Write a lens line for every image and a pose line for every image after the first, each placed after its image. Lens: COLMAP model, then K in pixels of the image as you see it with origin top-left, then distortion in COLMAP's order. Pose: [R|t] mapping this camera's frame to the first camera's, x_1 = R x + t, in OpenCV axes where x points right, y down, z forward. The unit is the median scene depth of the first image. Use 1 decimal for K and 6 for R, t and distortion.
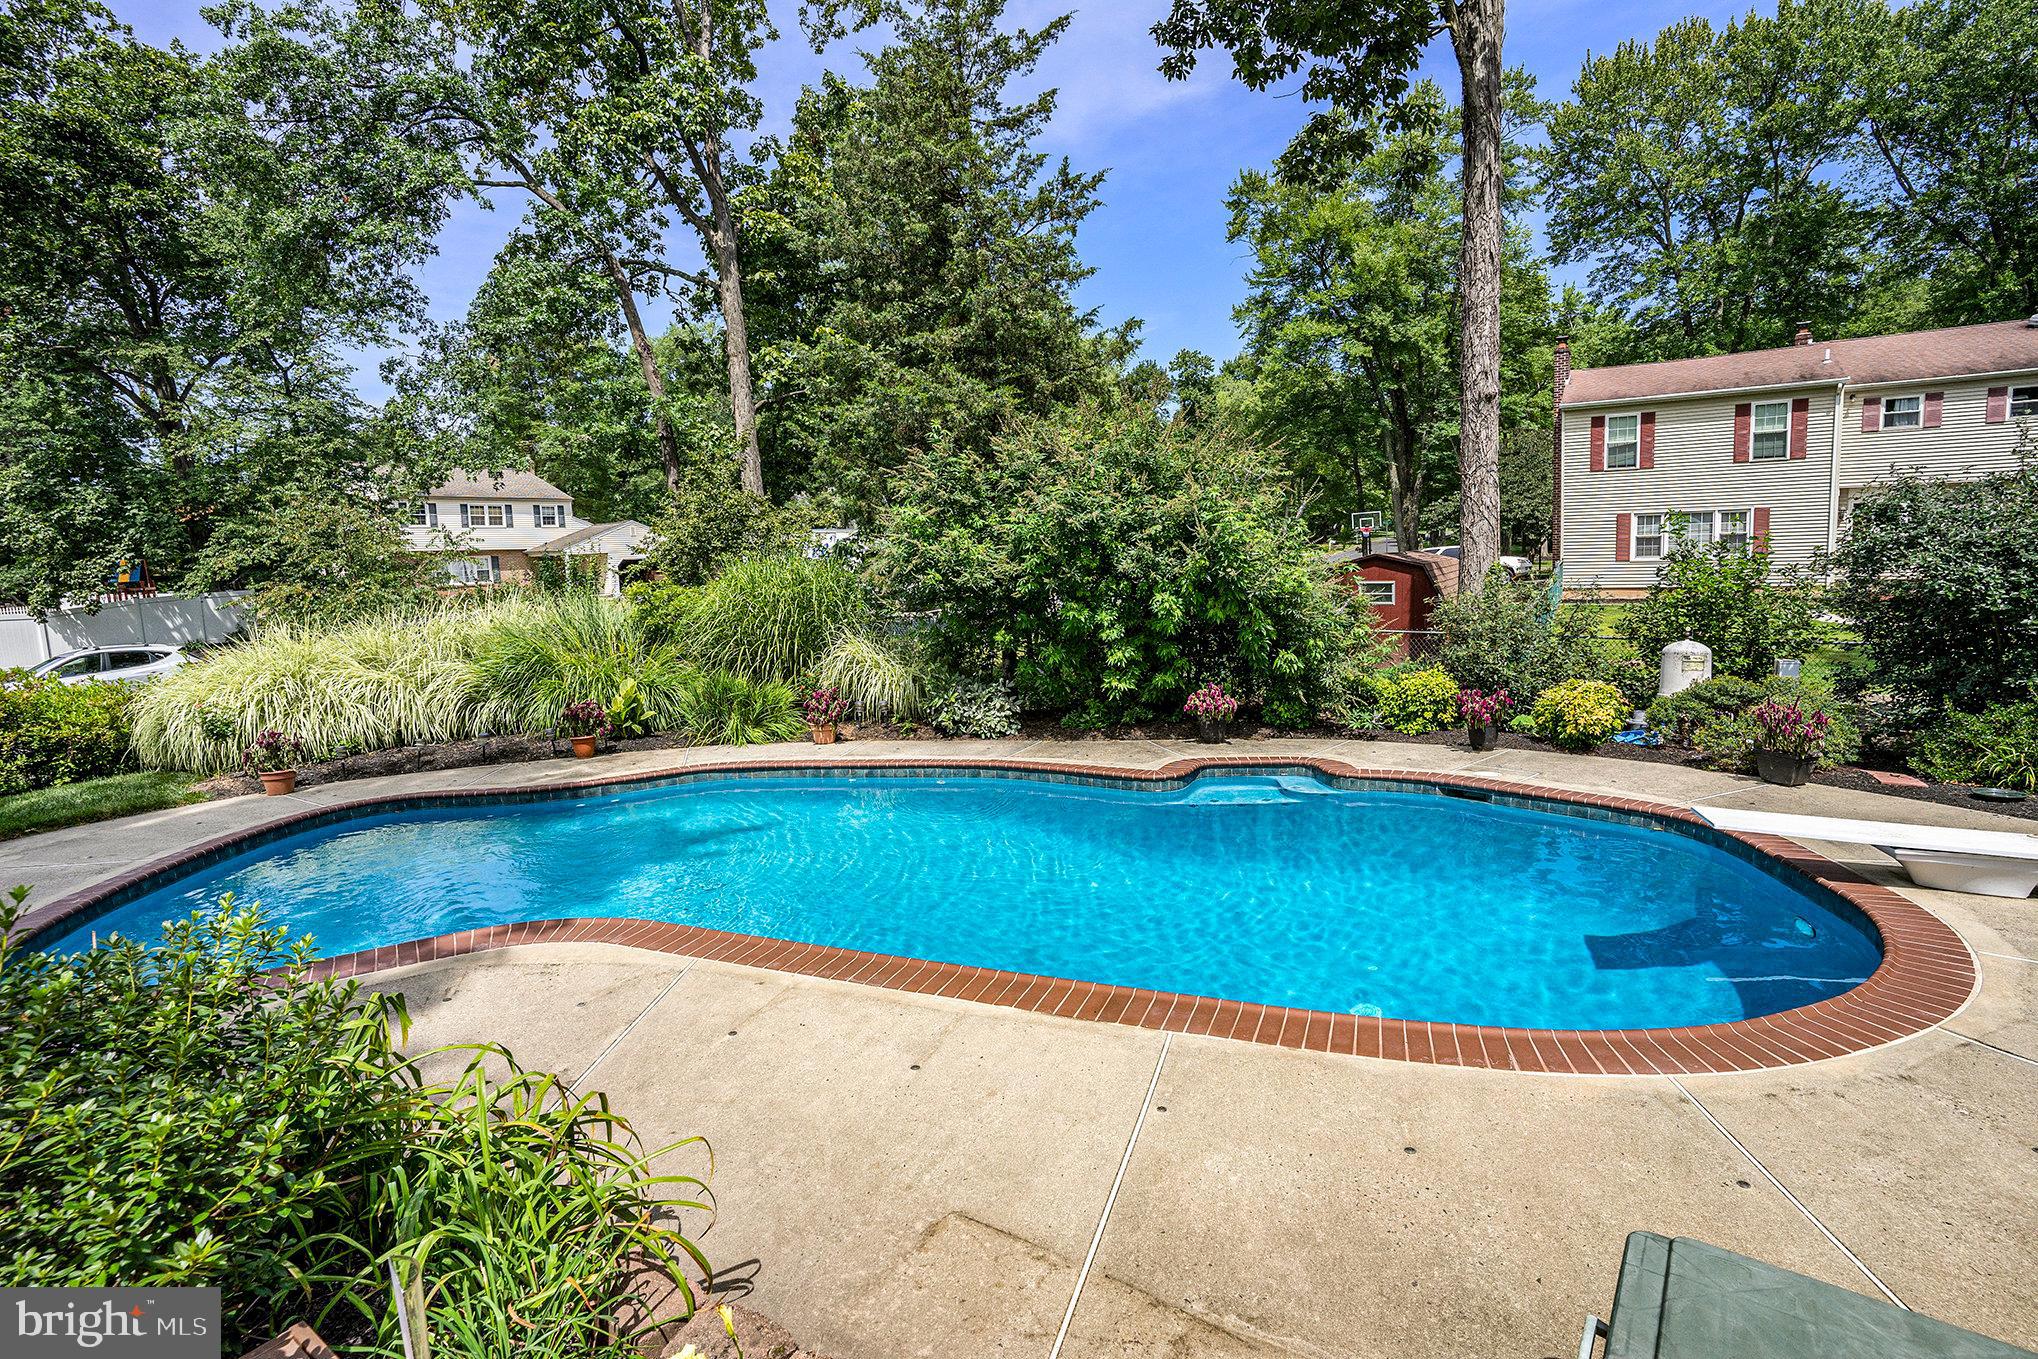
lens RADIAL K [[991.9, 0, 1017.7], [0, 991.9, 689.9], [0, 0, 1]] dist [-0.056334, 0.022421]
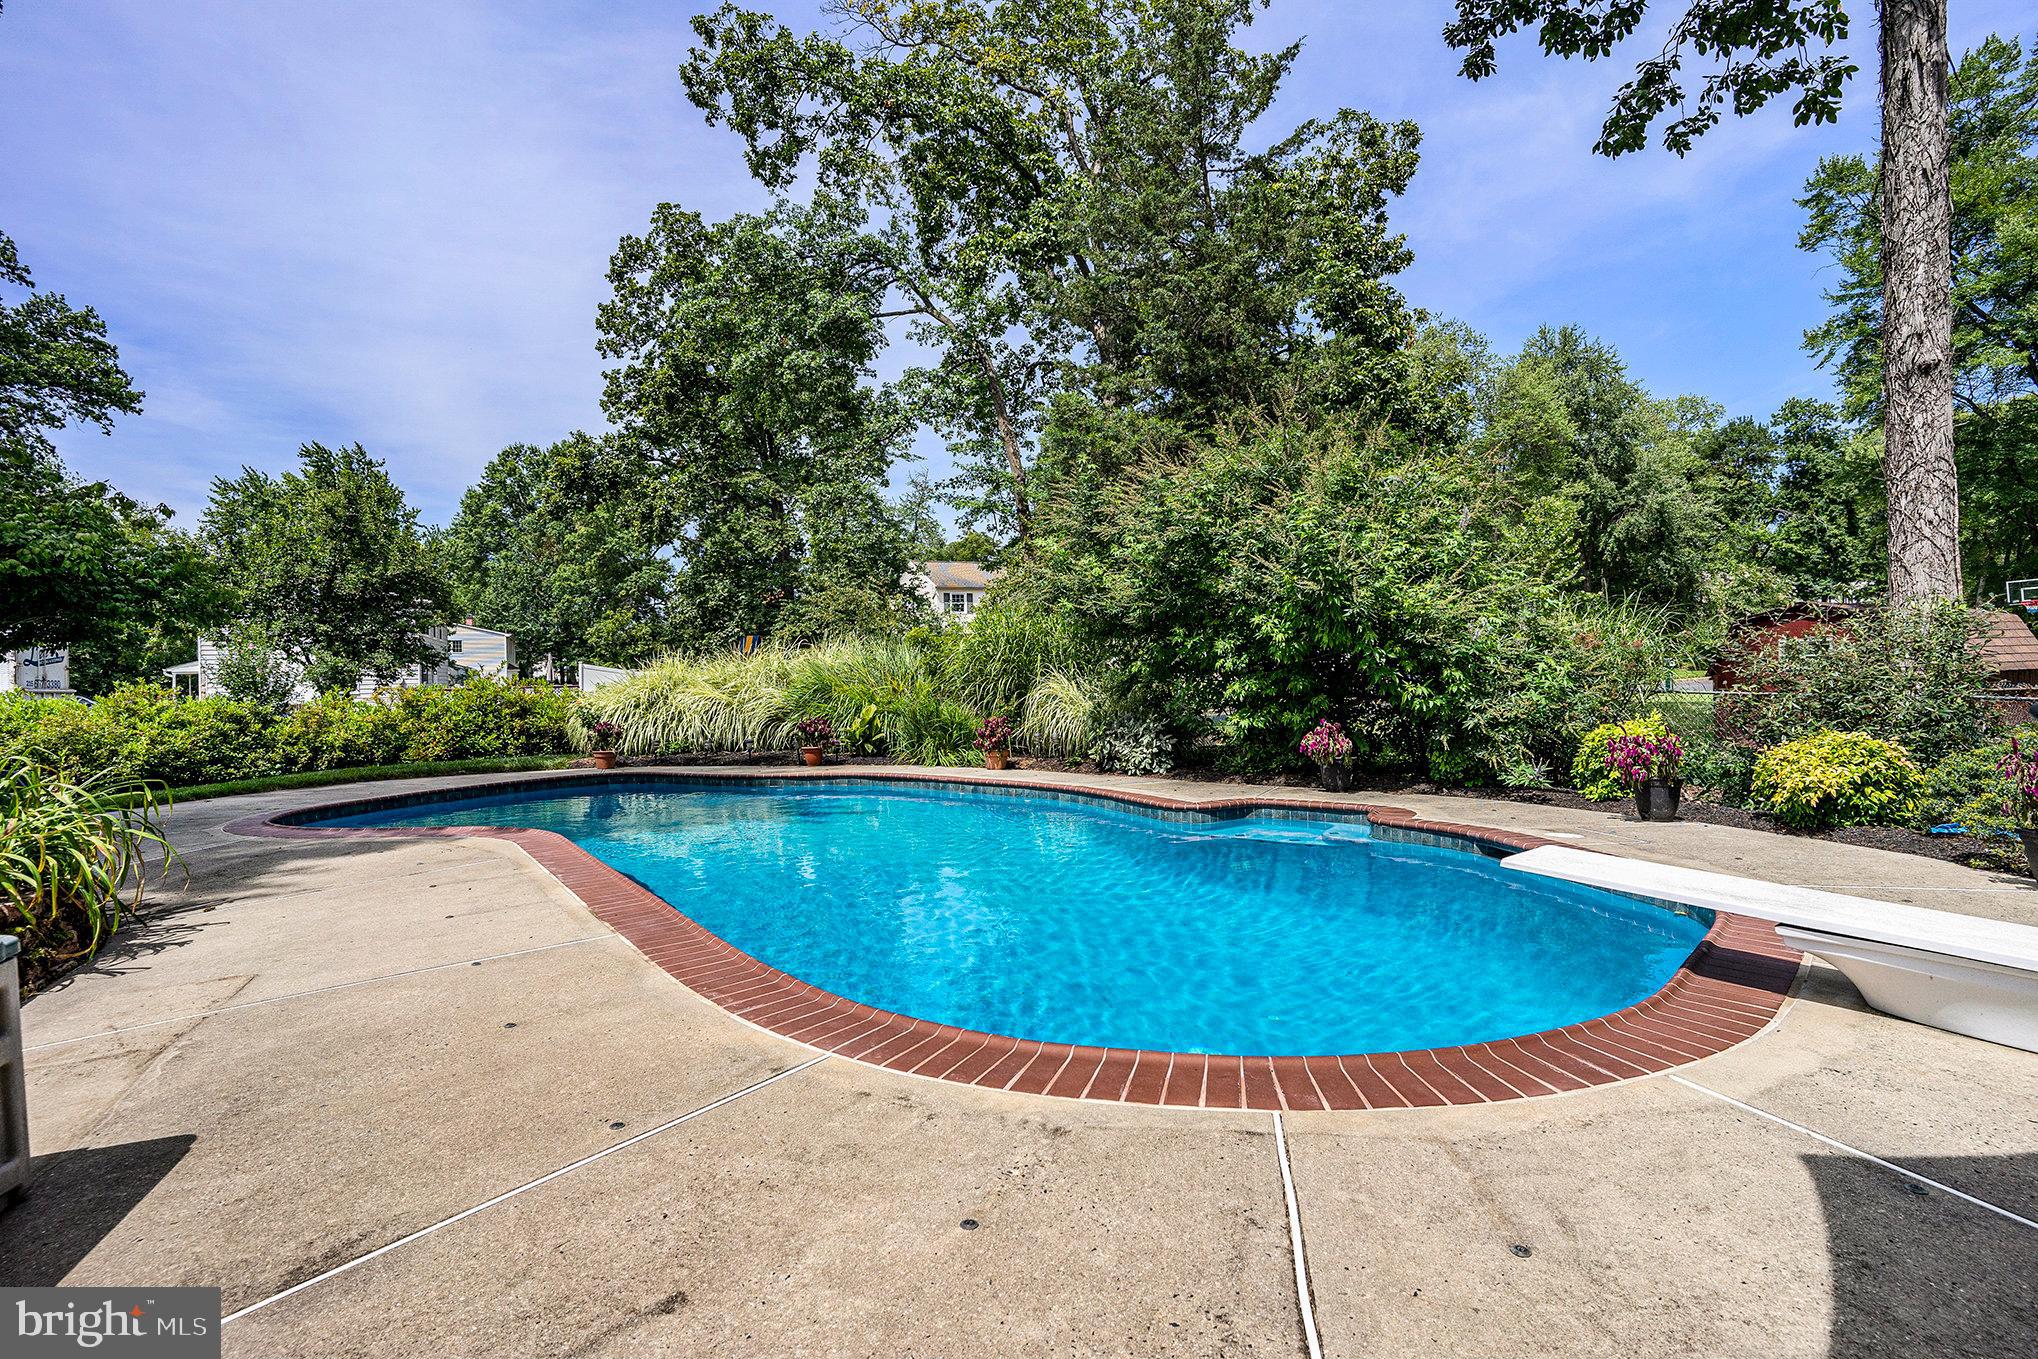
lens RADIAL K [[991.9, 0, 1028.2], [0, 991.9, 686.9], [0, 0, 1]] dist [-0.056334, 0.022421]
pose [[0.853090, 0.025187, -0.521156, 0.293928], [-0.078113, 0.993743, -0.079837, 0.037270], [0.515884, 0.108818, 0.849719, 0.089131]]
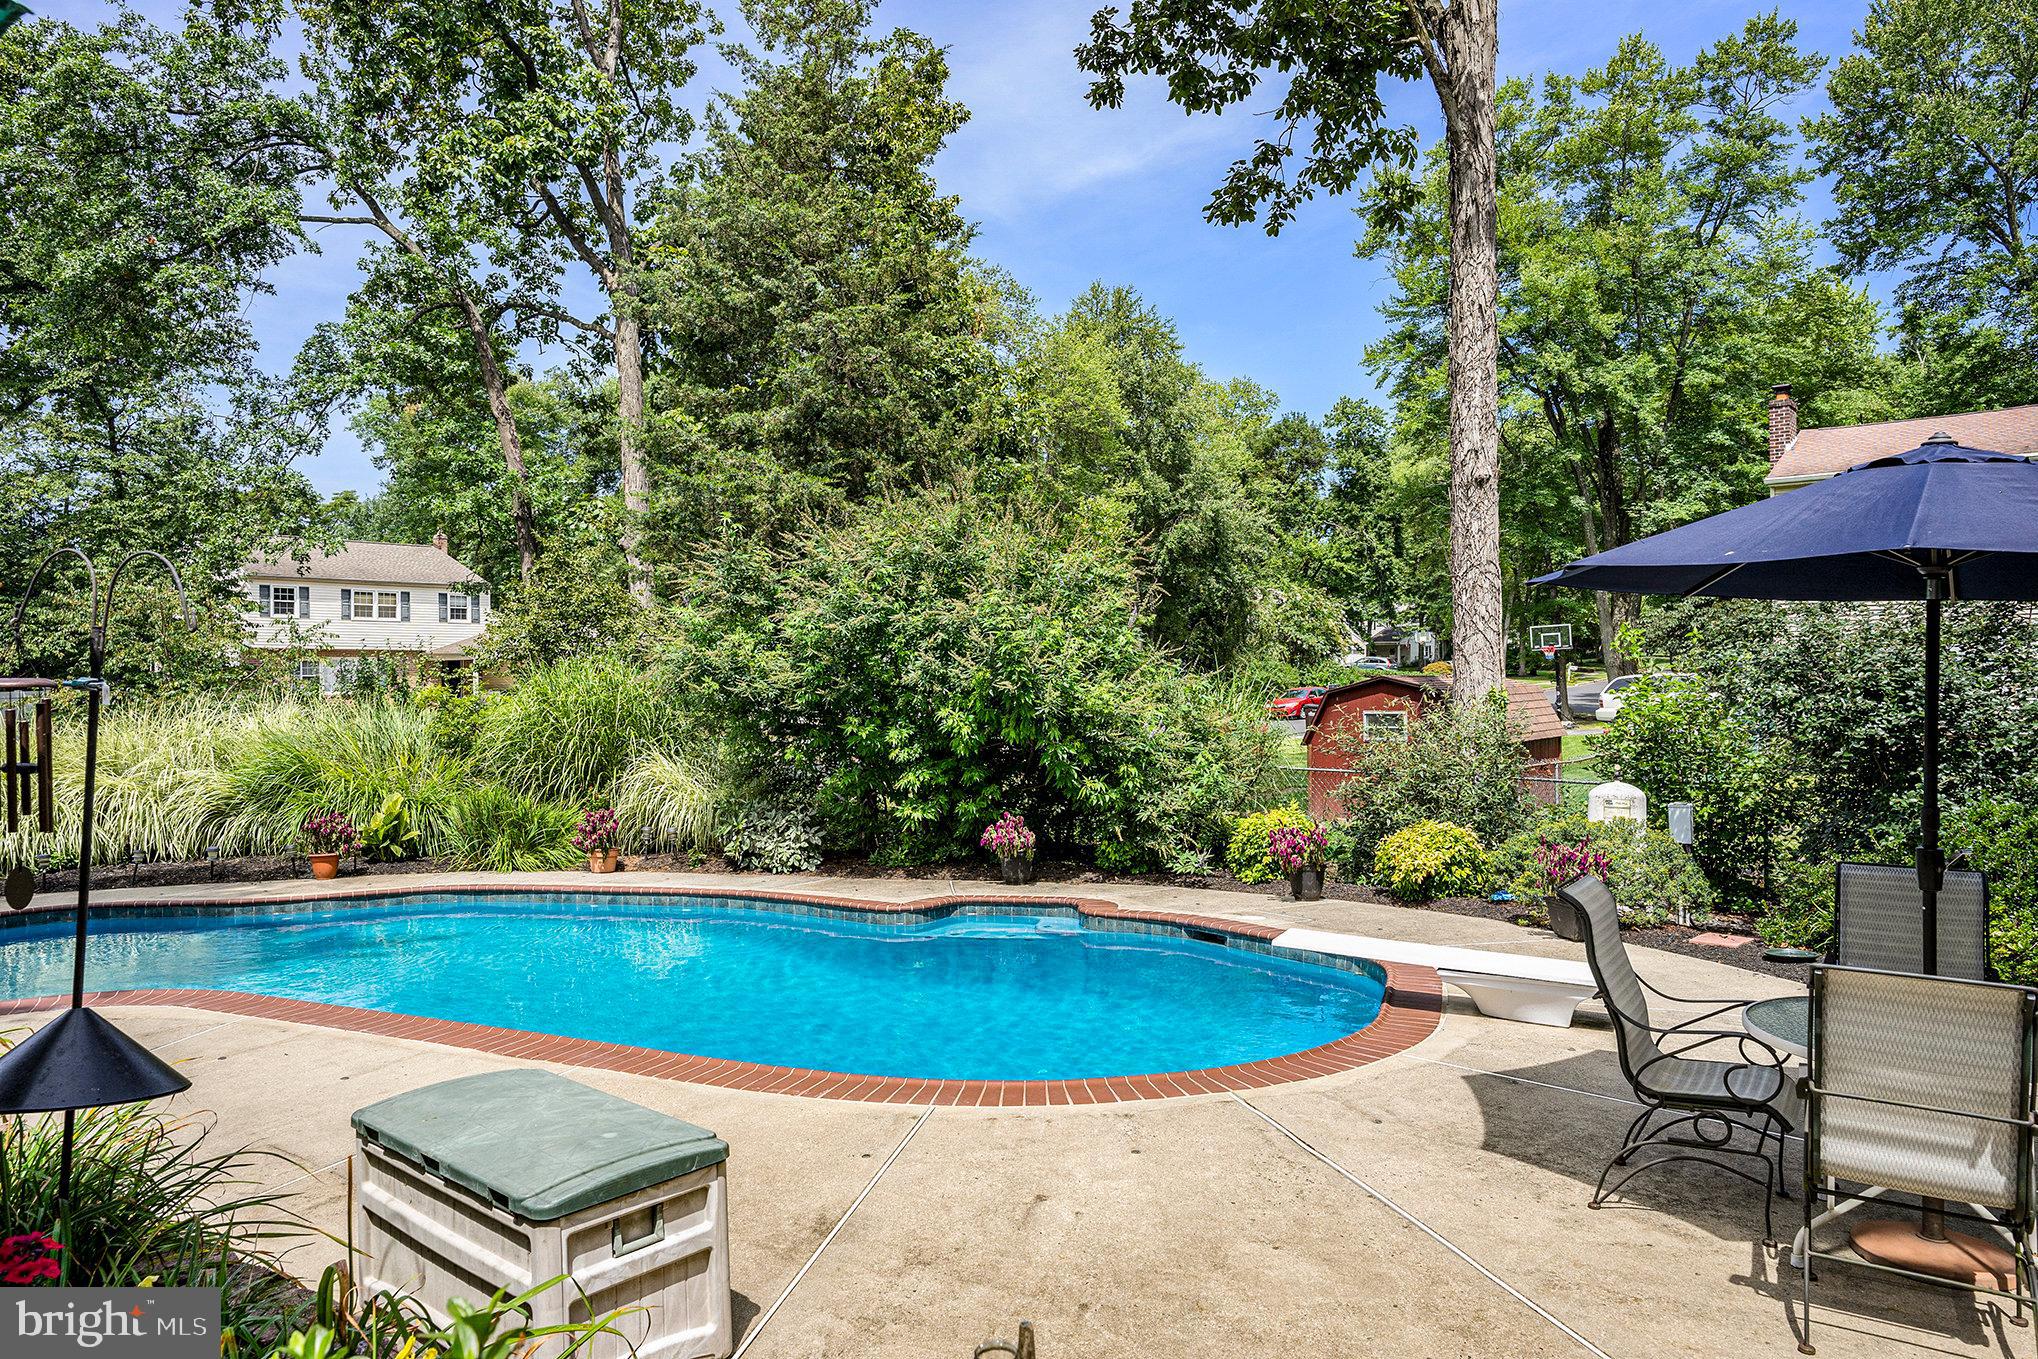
lens RADIAL K [[1422.4, 0, 1017.6], [0, 1422.4, 705.8], [0, 0, 1]] dist [0.014229, 0.023767]
pose [[0.994959, 0.024520, -0.097242, 0.223998], [-0.035454, 0.993035, -0.112363, 0.027510], [0.093810, 0.115244, 0.988898, -0.171064]]
